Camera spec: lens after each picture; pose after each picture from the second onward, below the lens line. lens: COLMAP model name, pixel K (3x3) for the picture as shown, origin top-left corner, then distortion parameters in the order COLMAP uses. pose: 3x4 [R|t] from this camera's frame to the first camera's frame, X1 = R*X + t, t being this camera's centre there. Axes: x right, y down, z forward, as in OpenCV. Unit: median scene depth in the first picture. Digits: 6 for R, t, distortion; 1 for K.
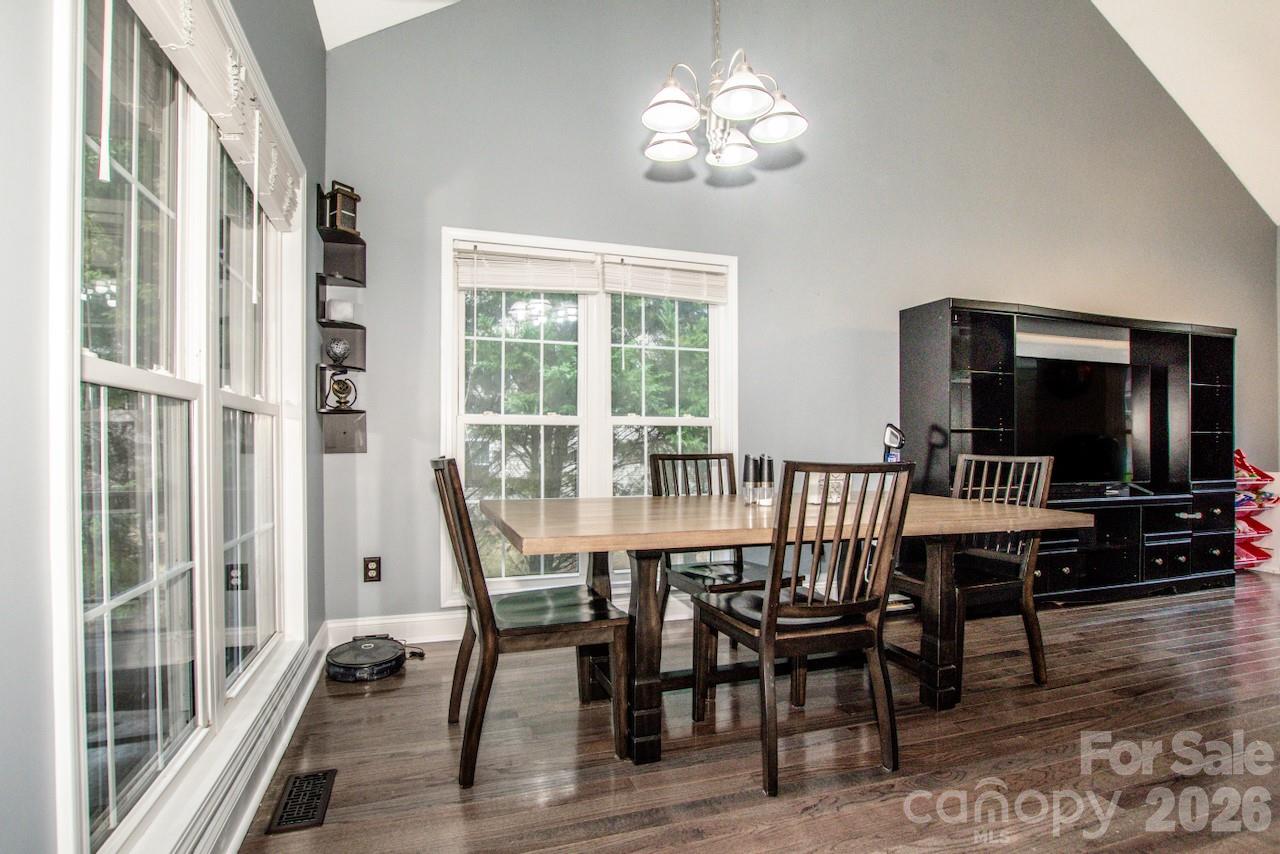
lens RADIAL K [[603.6, 0, 611.7], [0, 603.6, 438.9], [0, 0, 1]] dist [-0.033544, 0.001217]
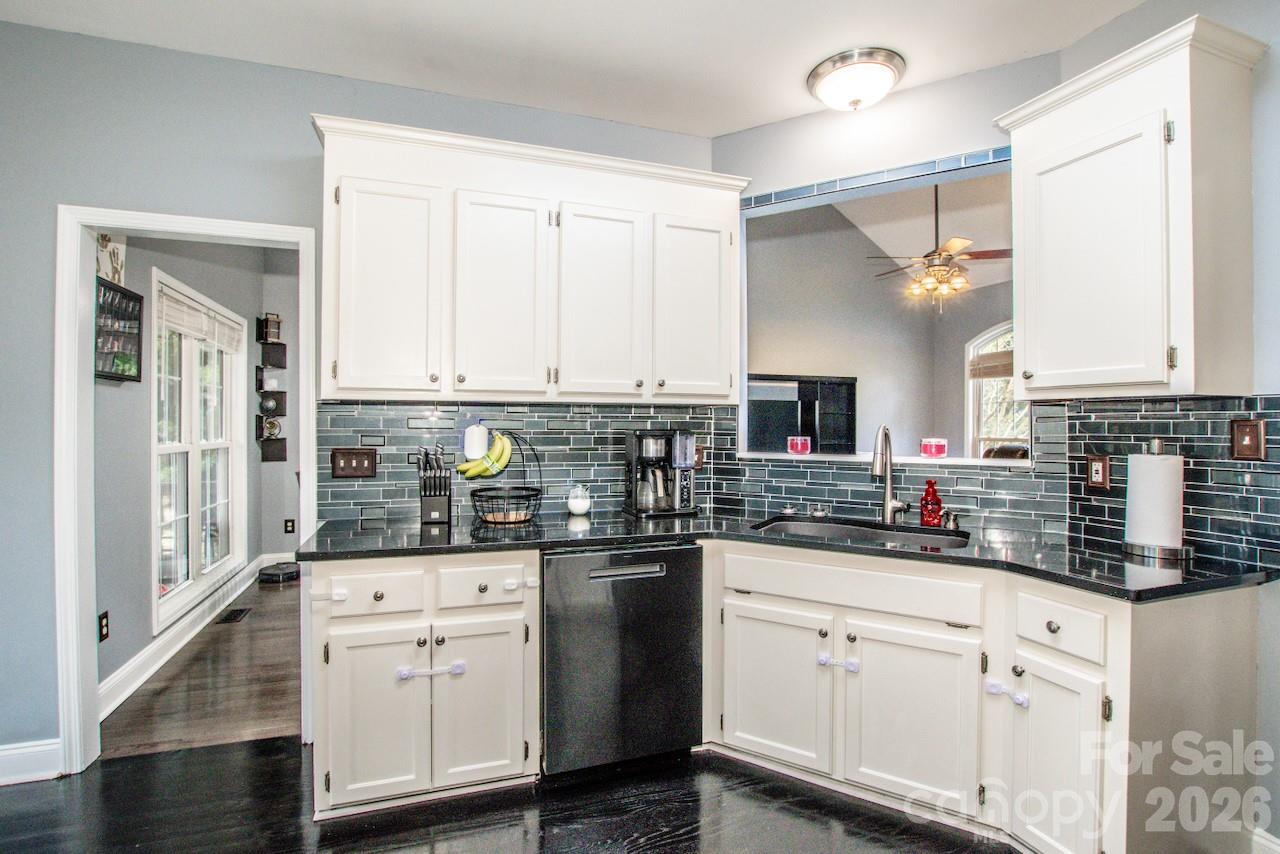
lens RADIAL K [[599.9, 0, 635.3], [0, 599.9, 416.6], [0, 0, 1]] dist [-0.028853, 0.006990]
pose [[0.999367, 0.000543, 0.035575, 0.598288], [-0.000318, 0.999980, -0.006331, -0.105251], [-0.035578, 0.006316, 0.999347, -0.856651]]
